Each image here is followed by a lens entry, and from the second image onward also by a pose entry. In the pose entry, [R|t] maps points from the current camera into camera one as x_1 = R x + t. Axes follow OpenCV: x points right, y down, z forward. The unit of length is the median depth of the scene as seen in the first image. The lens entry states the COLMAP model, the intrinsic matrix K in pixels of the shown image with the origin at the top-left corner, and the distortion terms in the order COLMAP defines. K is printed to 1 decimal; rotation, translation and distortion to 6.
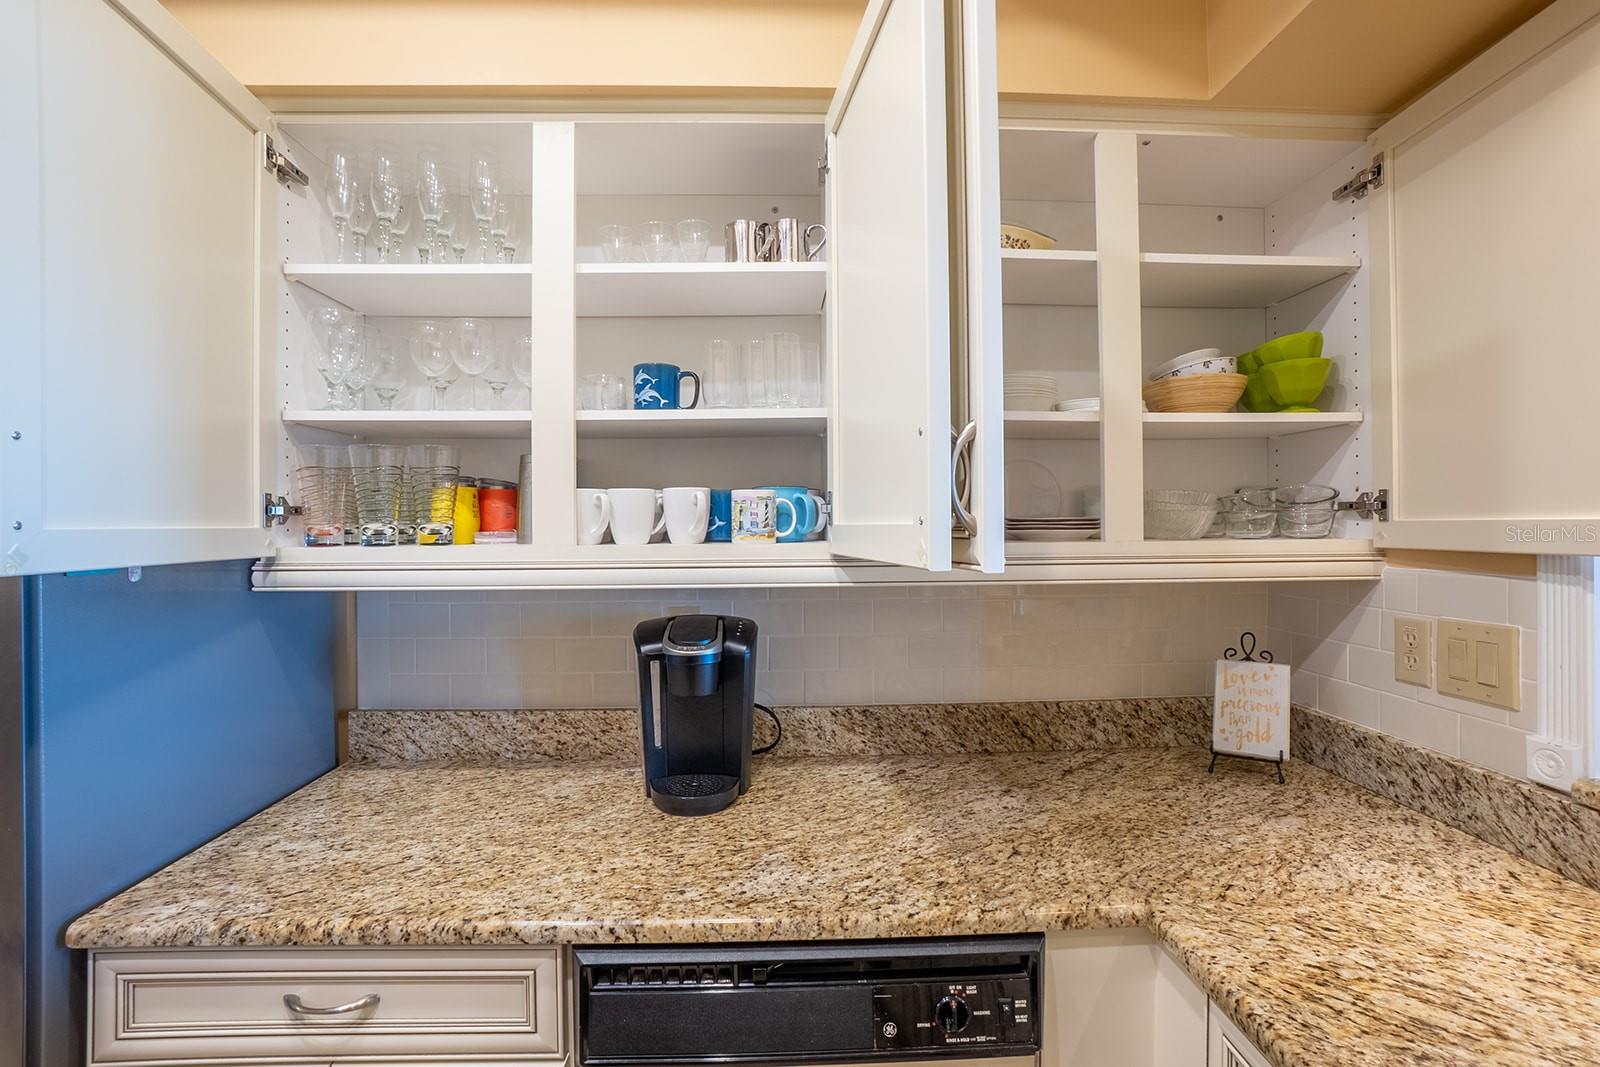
lens RADIAL K [[711.2, 0, 798.5], [0, 711.2, 529.7], [0, 0, 1]] dist [-0.065675, 0.024205]
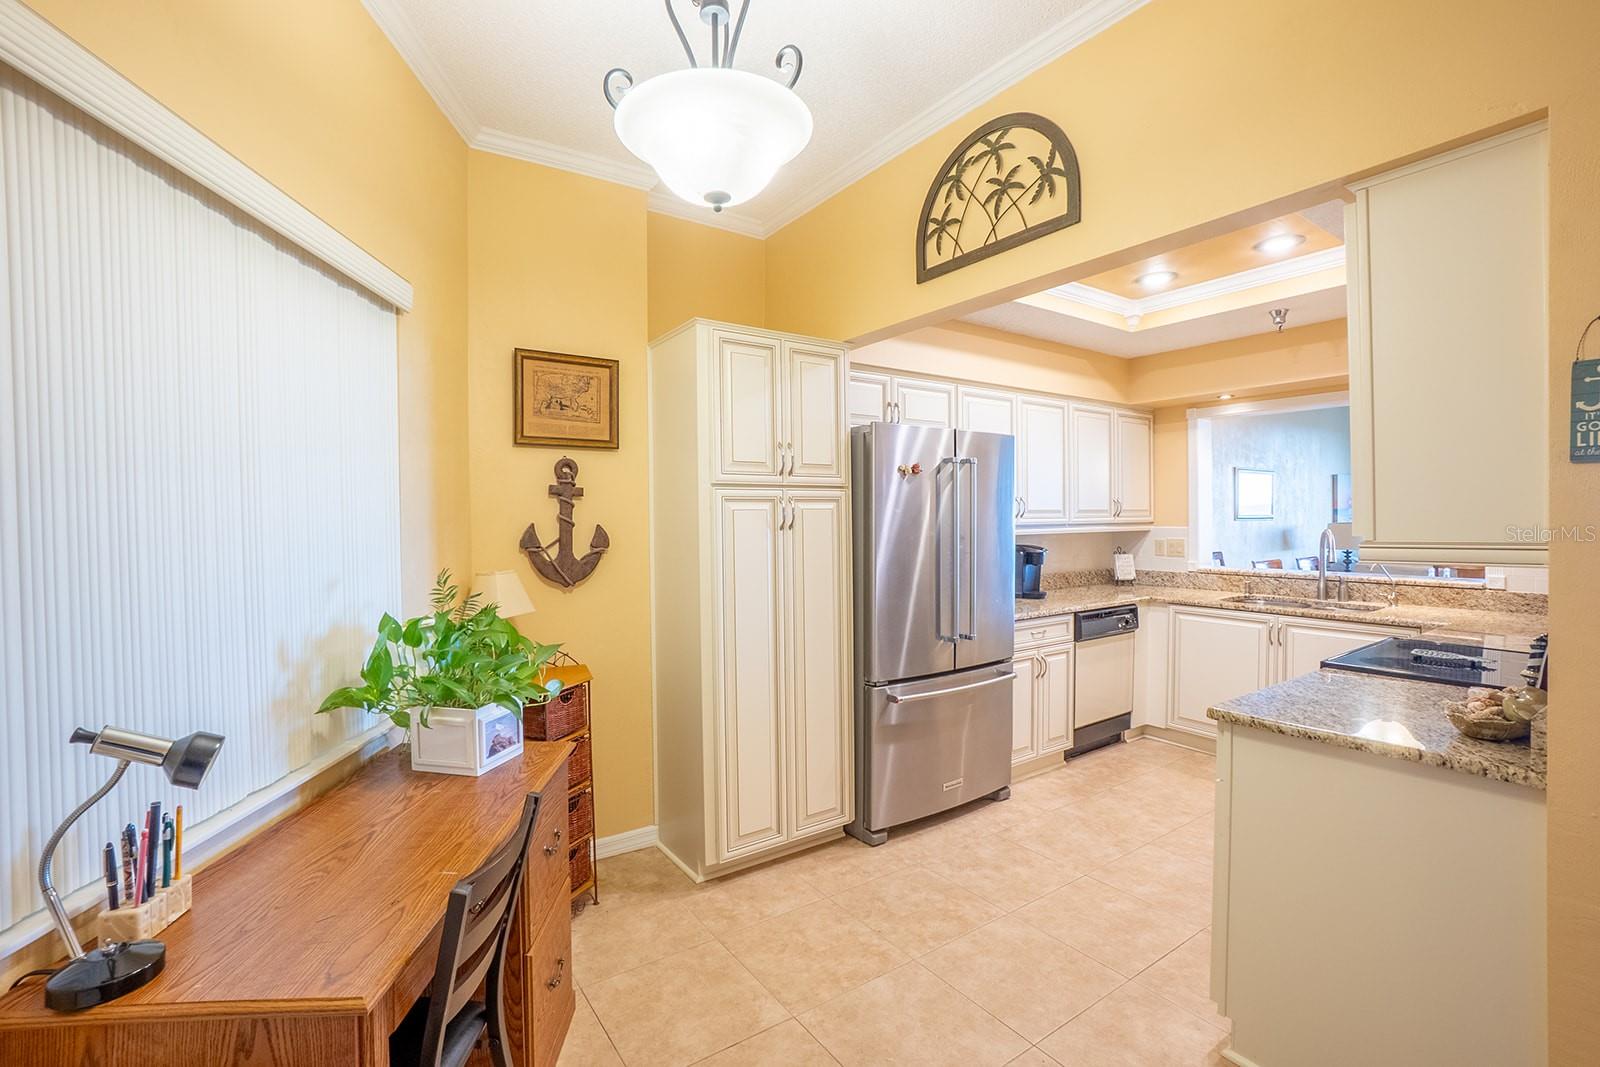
lens RADIAL K [[711.2, 0, 798.5], [0, 711.2, 529.7], [0, 0, 1]] dist [-0.065675, 0.024205]
pose [[0.849372, -0.012181, 0.527655, -2.986957], [0.006065, 0.999893, 0.013319, 0.010460], [-0.527760, -0.008113, 0.849355, -1.316072]]
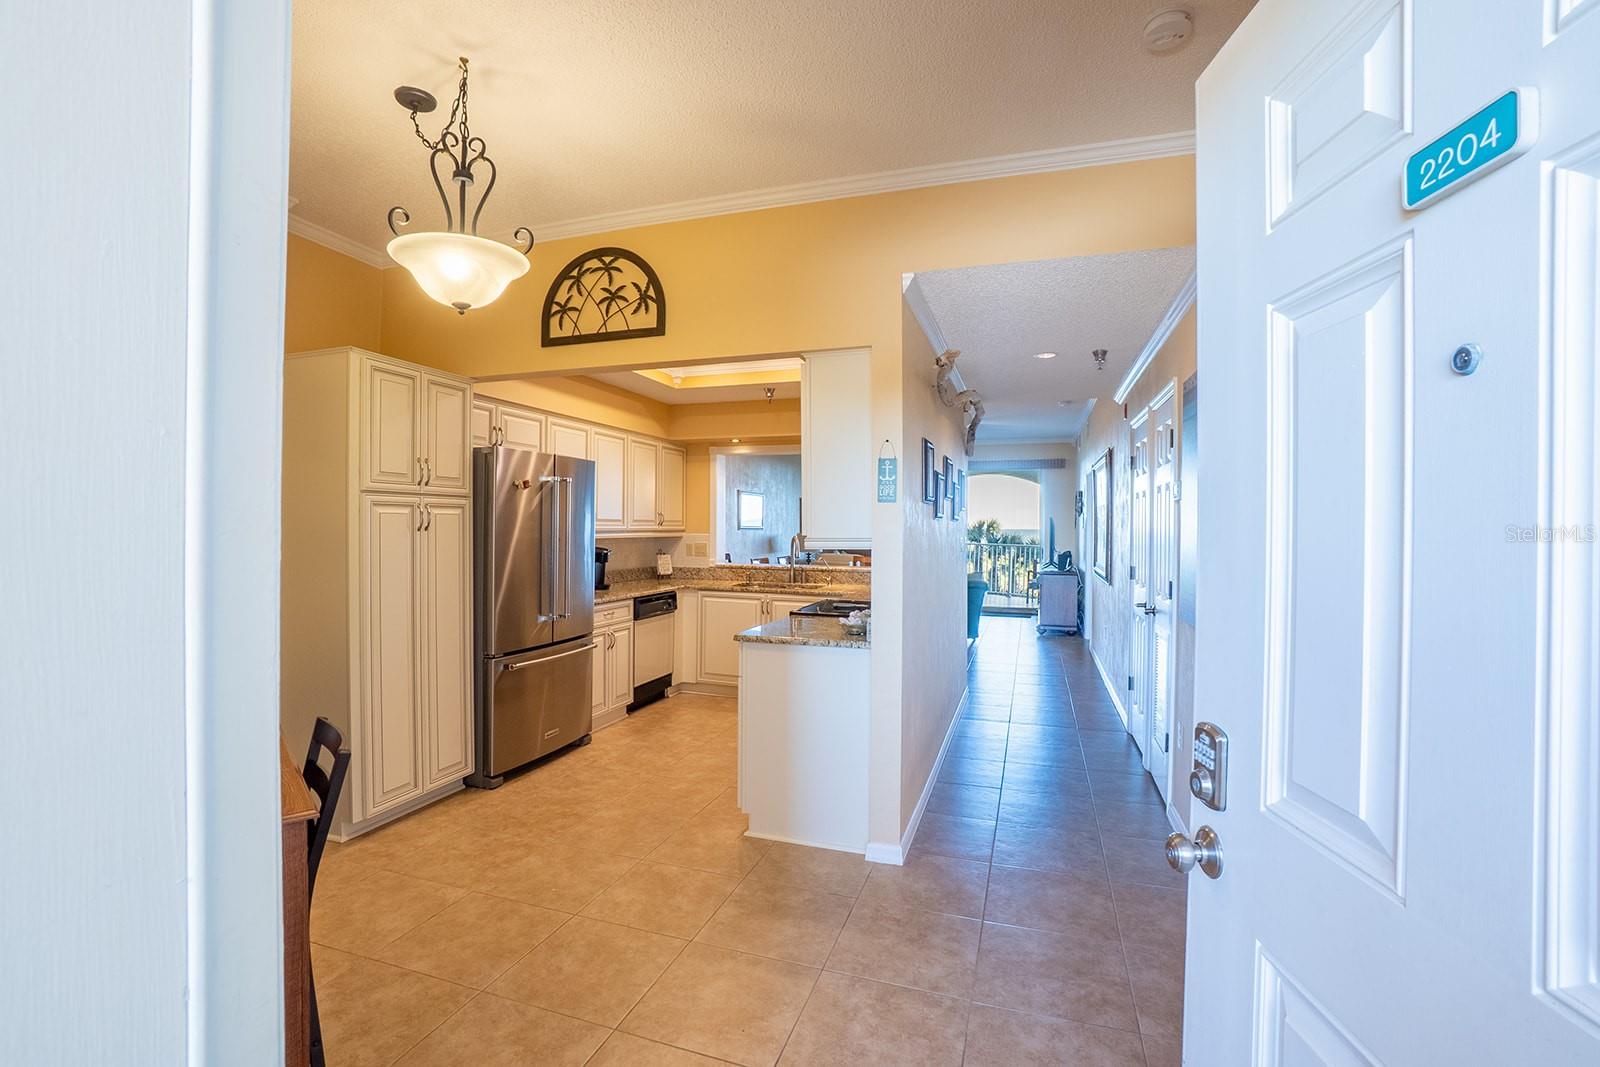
lens RADIAL K [[711.2, 0, 798.5], [0, 711.2, 529.7], [0, 0, 1]] dist [-0.065675, 0.024205]
pose [[0.353690, 0.003712, 0.935355, -3.835534], [-0.007446, 0.999972, -0.001153, 0.029291], [-0.935333, -0.006557, 0.353708, -1.666492]]
